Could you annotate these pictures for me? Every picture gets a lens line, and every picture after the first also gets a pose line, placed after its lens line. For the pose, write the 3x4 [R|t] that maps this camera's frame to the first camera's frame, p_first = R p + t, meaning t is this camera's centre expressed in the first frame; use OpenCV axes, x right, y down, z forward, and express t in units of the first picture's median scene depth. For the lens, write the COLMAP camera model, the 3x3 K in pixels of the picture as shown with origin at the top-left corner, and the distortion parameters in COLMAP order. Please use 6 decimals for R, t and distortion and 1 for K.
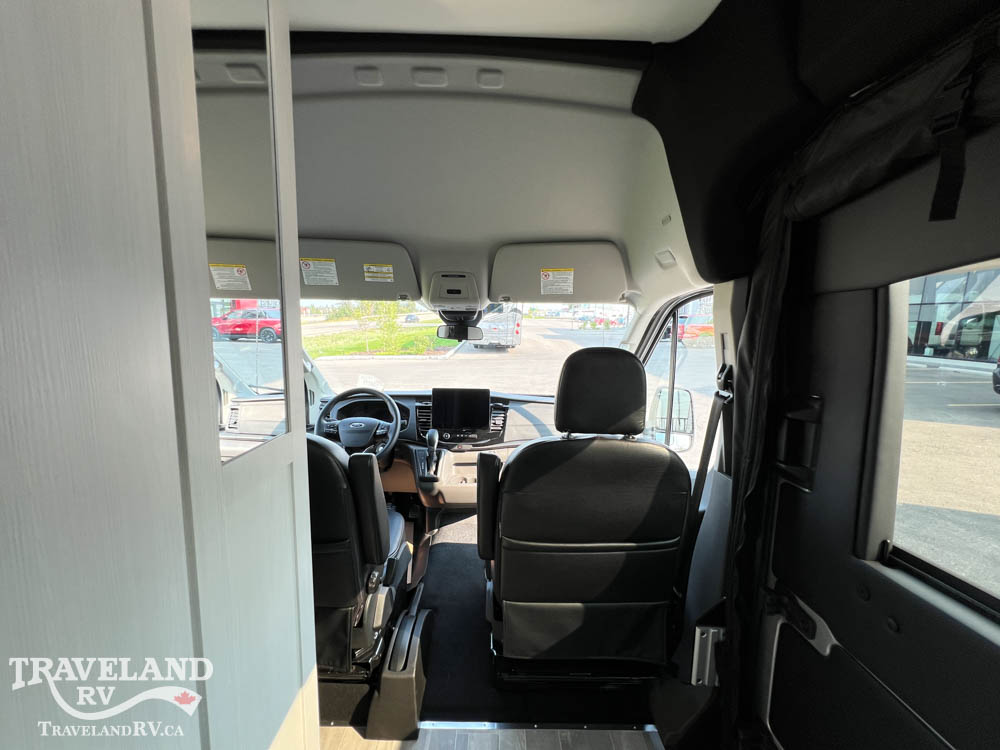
lens RADIAL K [[402.3, 0, 500.0], [0, 402.3, 375.0], [0, 0, 1]] dist [0.001979, 0.000345]
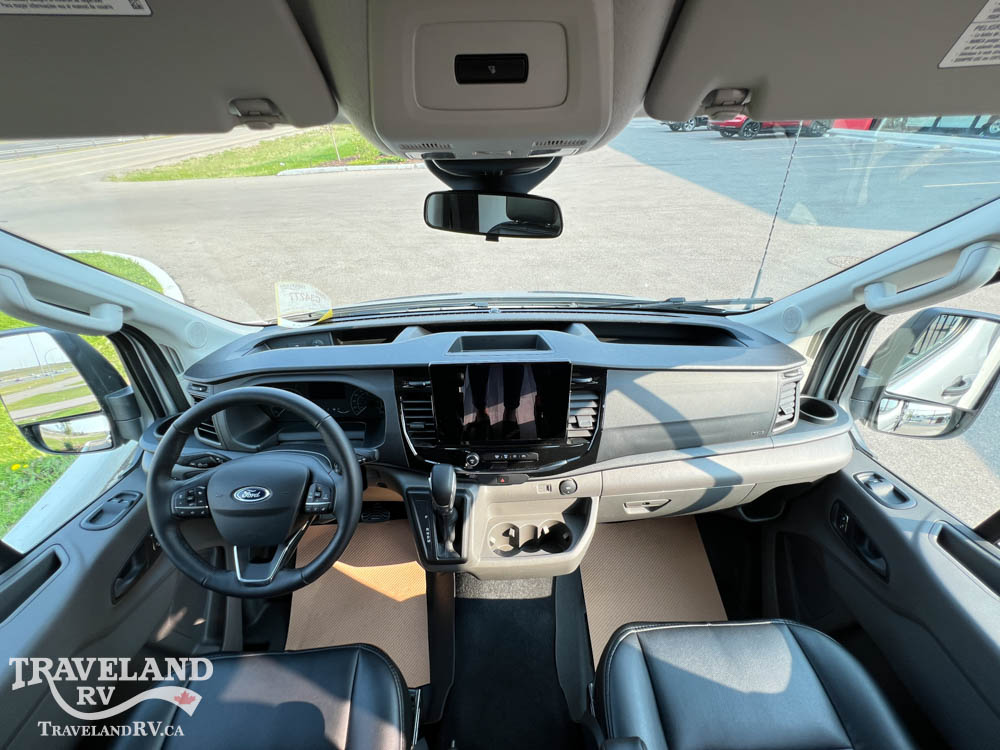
lens RADIAL K [[402.3, 0, 500.0], [0, 402.3, 375.0], [0, 0, 1]] dist [0.001979, 0.000345]
pose [[0.999348, -0.035419, -0.007039, -0.099102], [0.034924, 0.898374, 0.437840, -0.137385], [-0.009184, -0.437800, 0.899025, 0.656354]]
